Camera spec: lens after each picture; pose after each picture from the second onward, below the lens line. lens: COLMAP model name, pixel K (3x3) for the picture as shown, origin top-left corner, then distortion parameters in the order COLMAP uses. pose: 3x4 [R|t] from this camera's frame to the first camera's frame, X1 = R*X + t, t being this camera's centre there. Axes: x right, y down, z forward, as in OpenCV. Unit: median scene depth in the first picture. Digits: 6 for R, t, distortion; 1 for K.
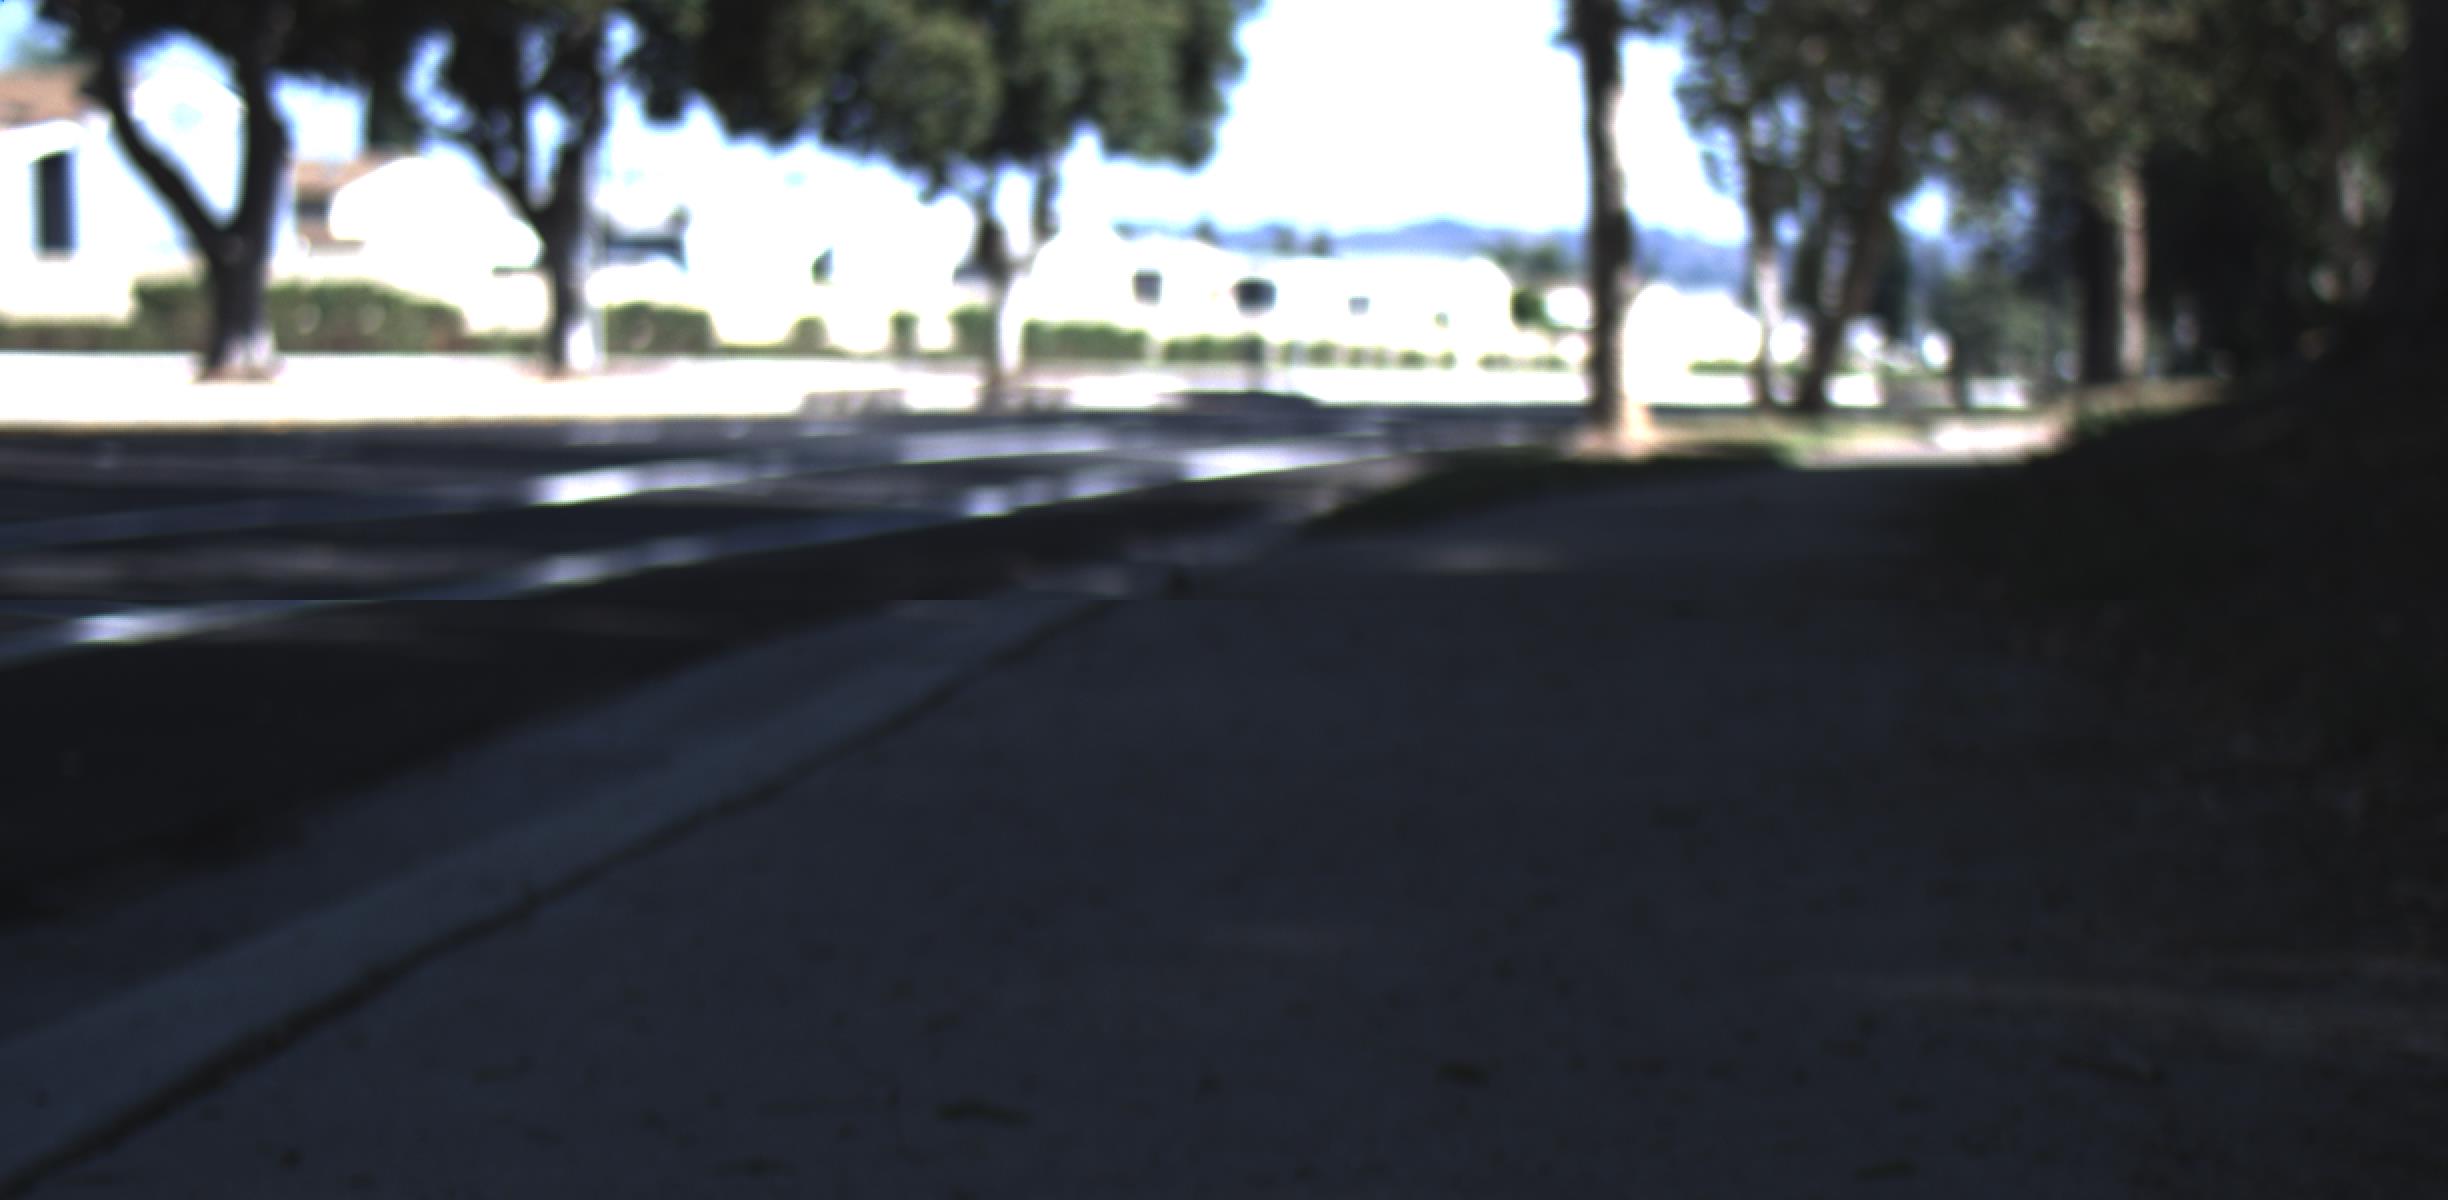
lens RADIAL K [[4771.9, 0, 1232.7], [0, 4771.9, 822.5], [0, 0, 1]] dist [-0.075894, 0.577953]
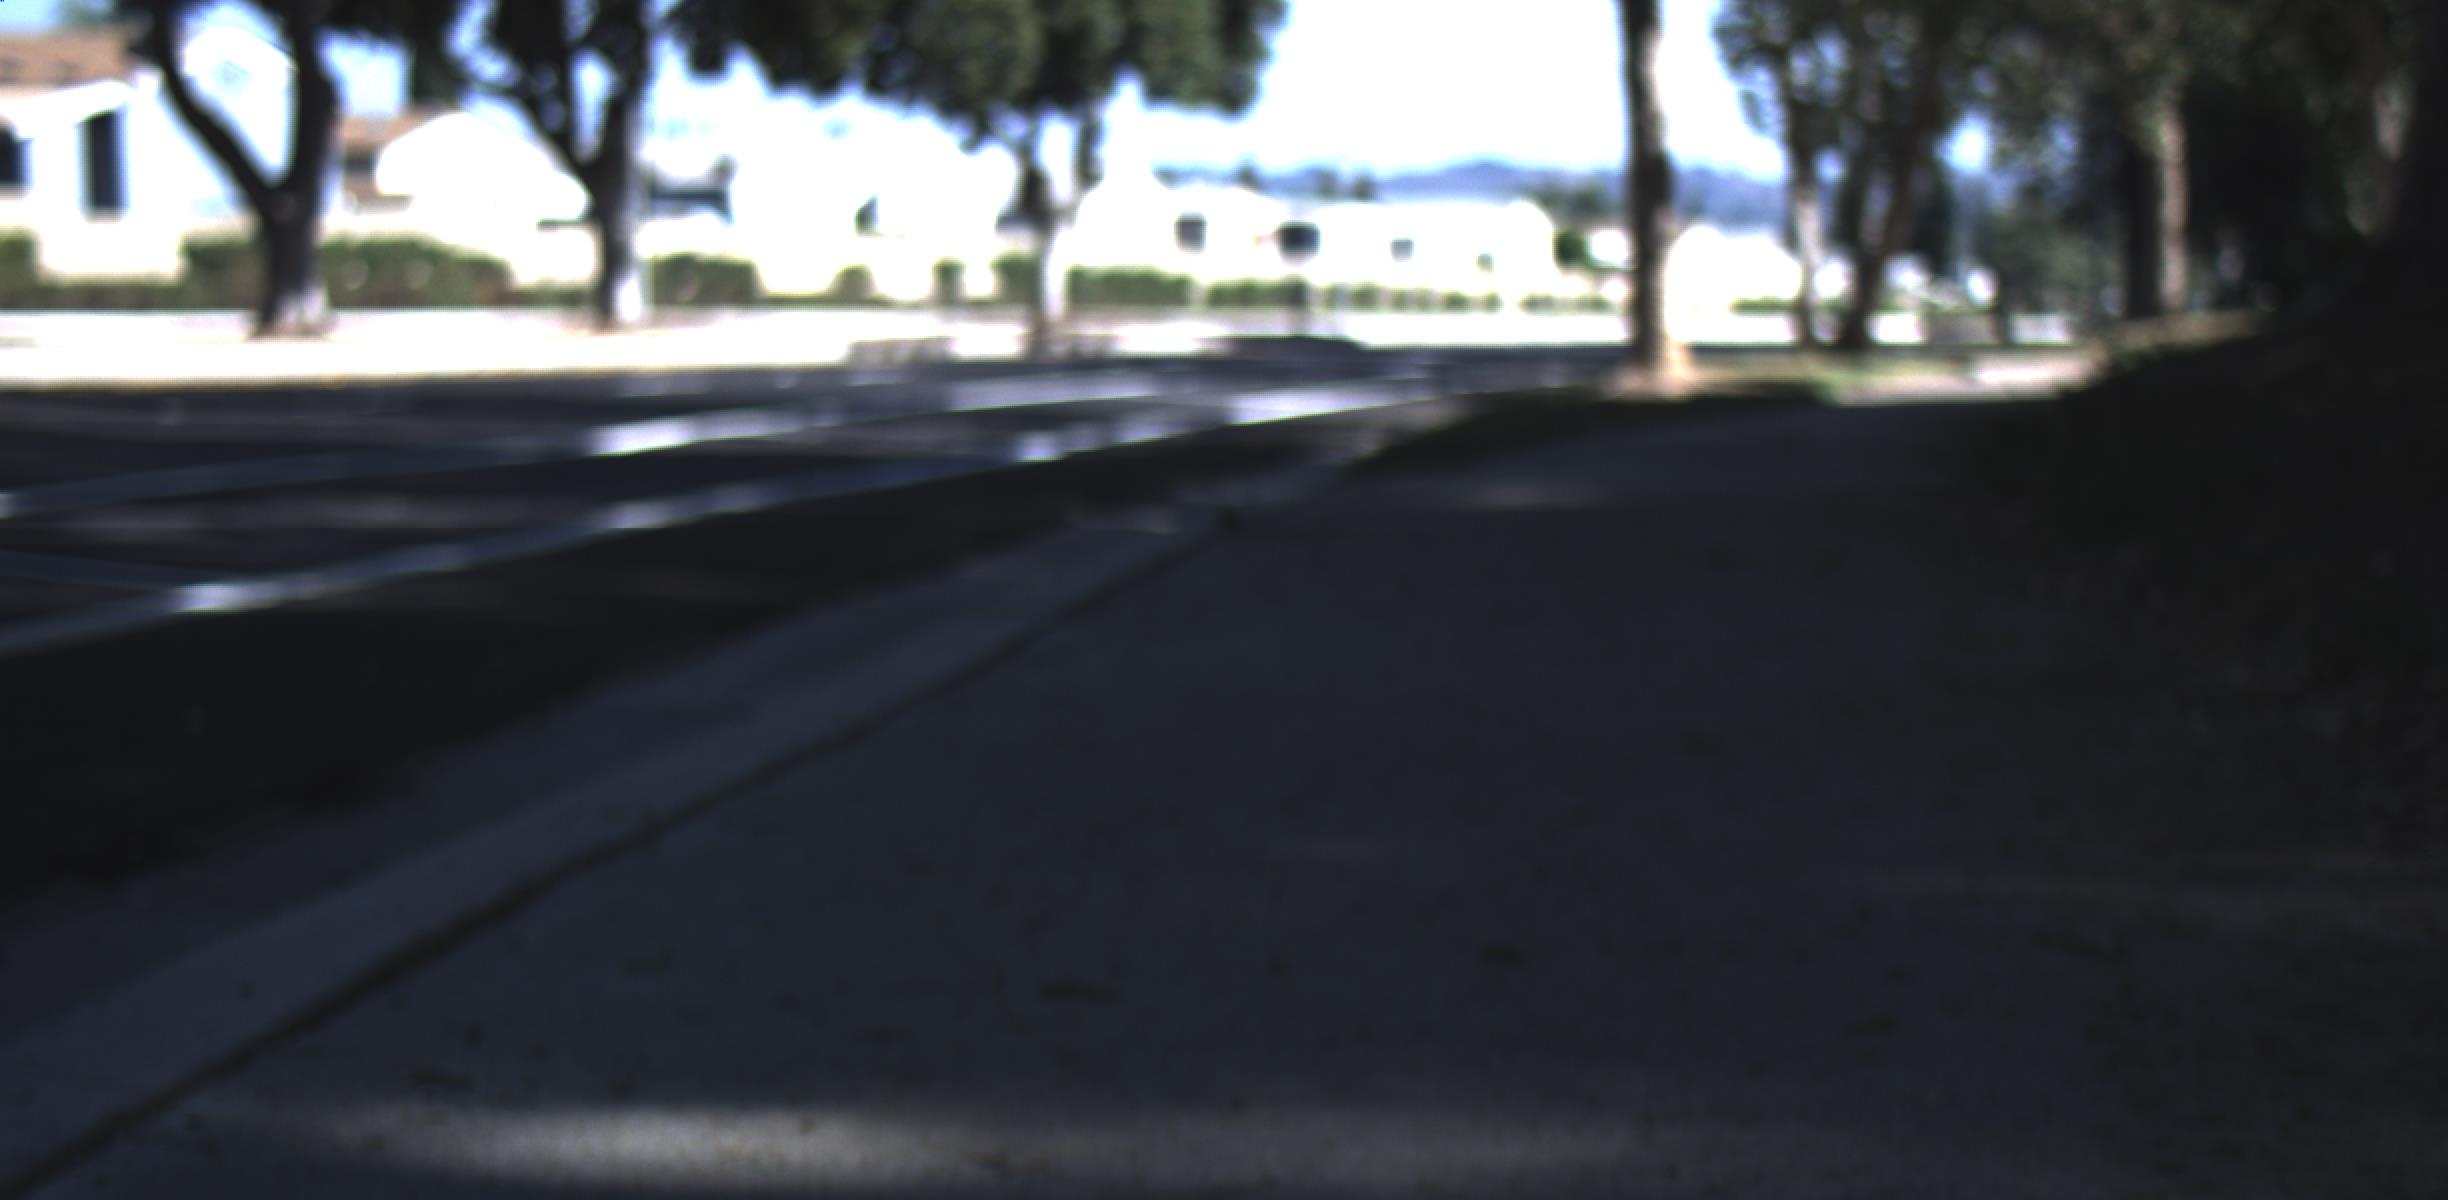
lens RADIAL K [[4771.9, 0, 1232.7], [0, 4771.9, 822.5], [0, 0, 1]] dist [-0.075894, 0.577953]
pose [[0.999887, -0.010866, -0.010354, -0.000075], [0.010983, 0.999875, 0.011389, 0.000427], [0.010229, -0.011502, 0.999882, -0.004541]]
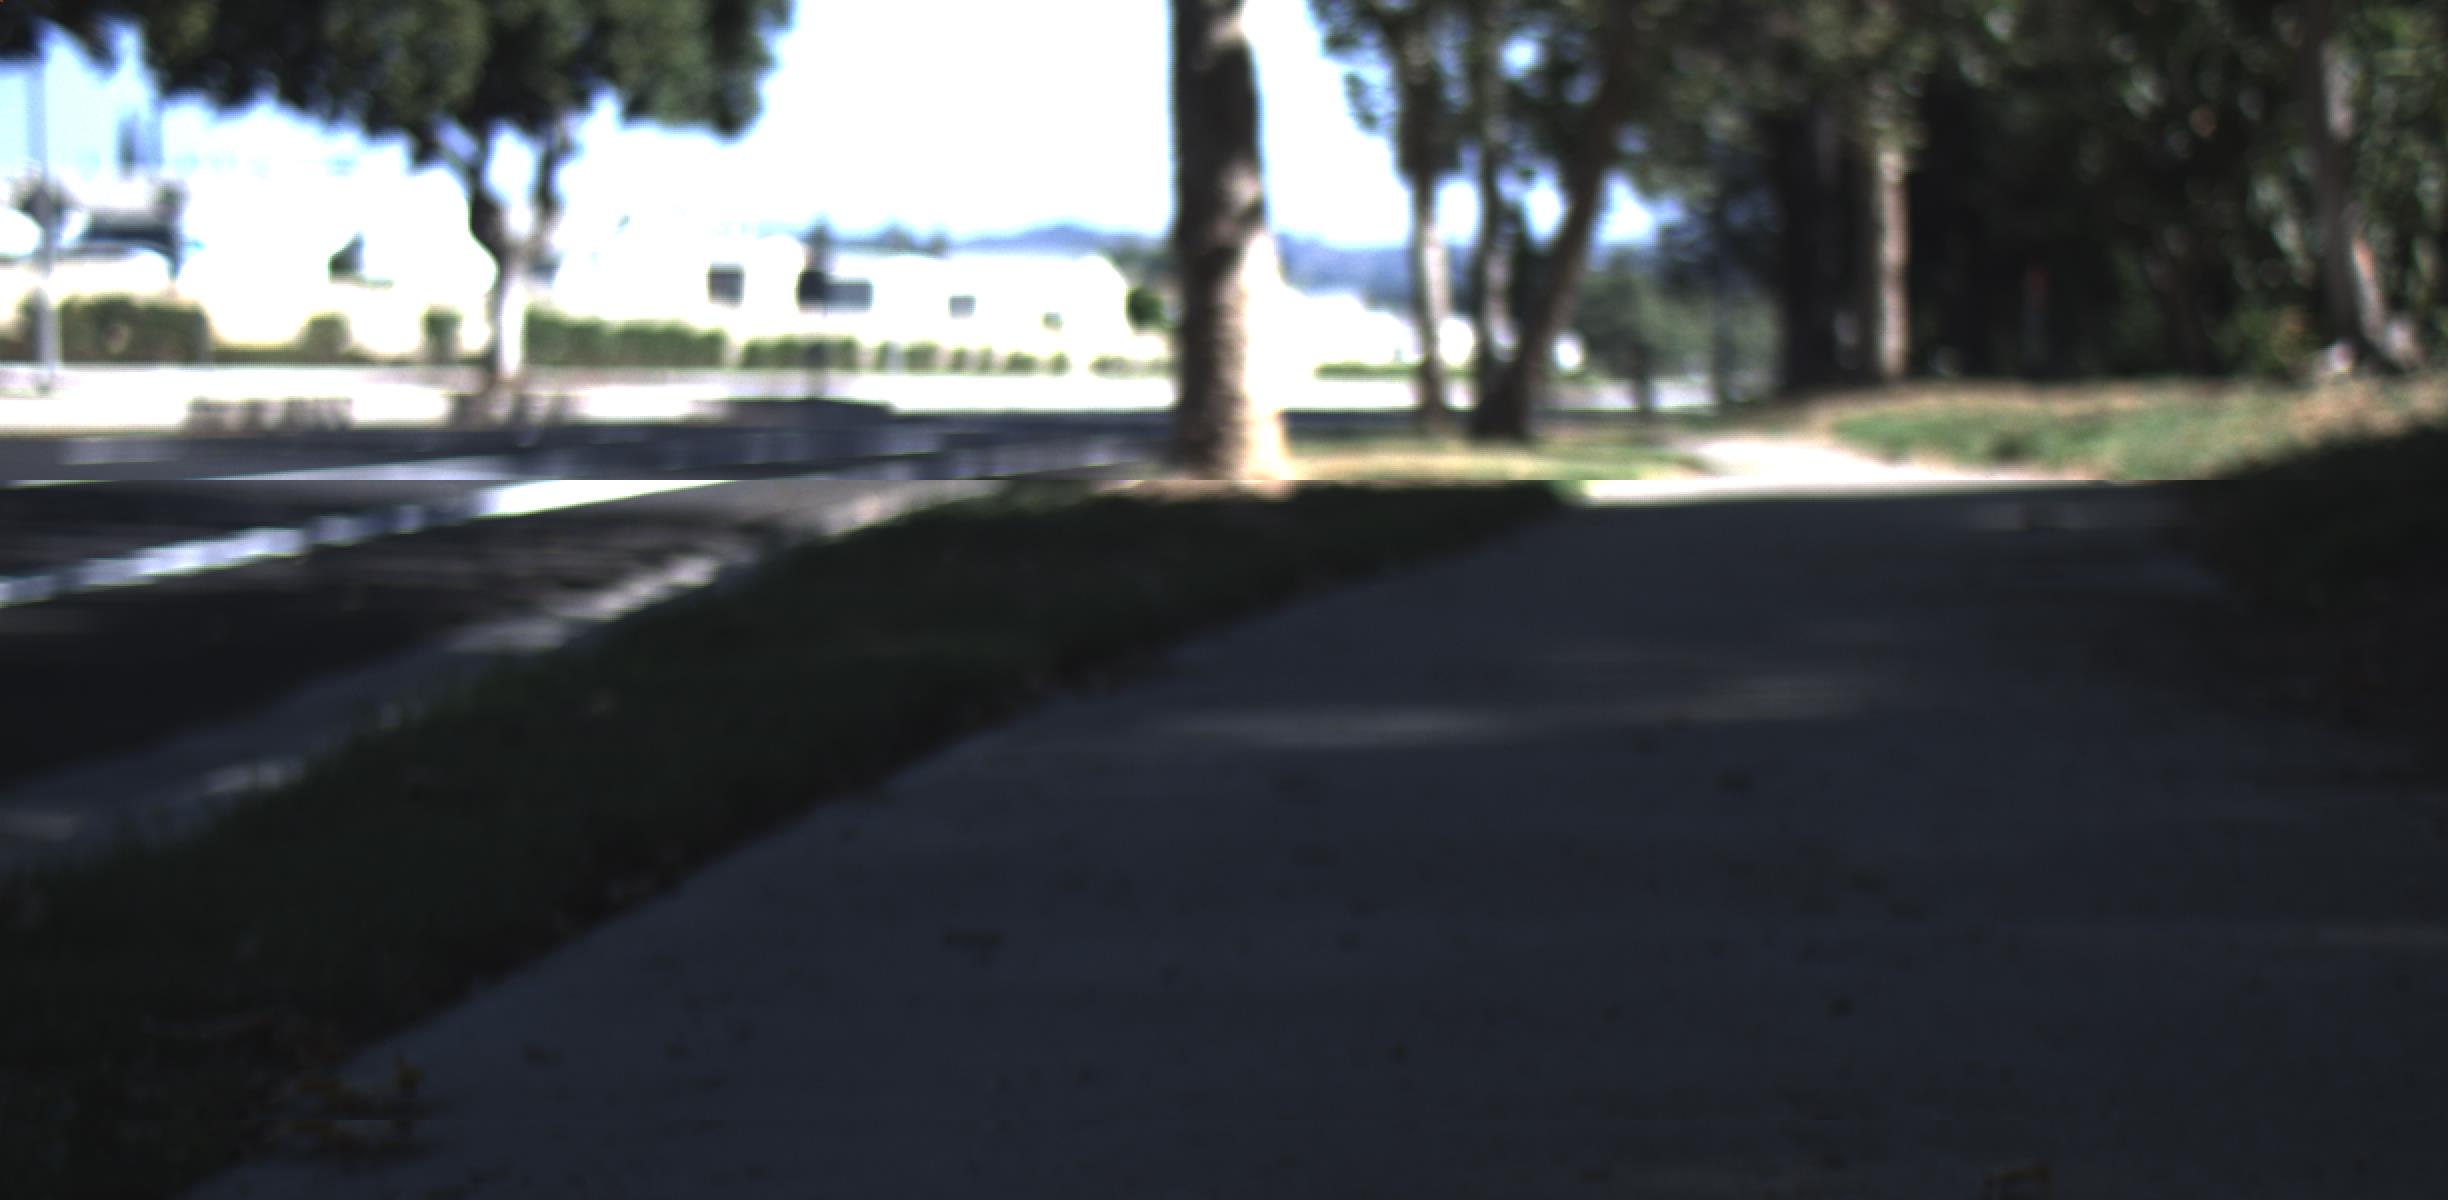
lens RADIAL K [[4771.9, 0, 1232.7], [0, 4771.9, 822.5], [0, 0, 1]] dist [-0.075894, 0.577953]
pose [[0.996939, -0.011160, 0.077379, 0.013810], [0.011263, 0.999936, -0.000882, -0.014915], [-0.077364, 0.001751, 0.997001, 0.163746]]
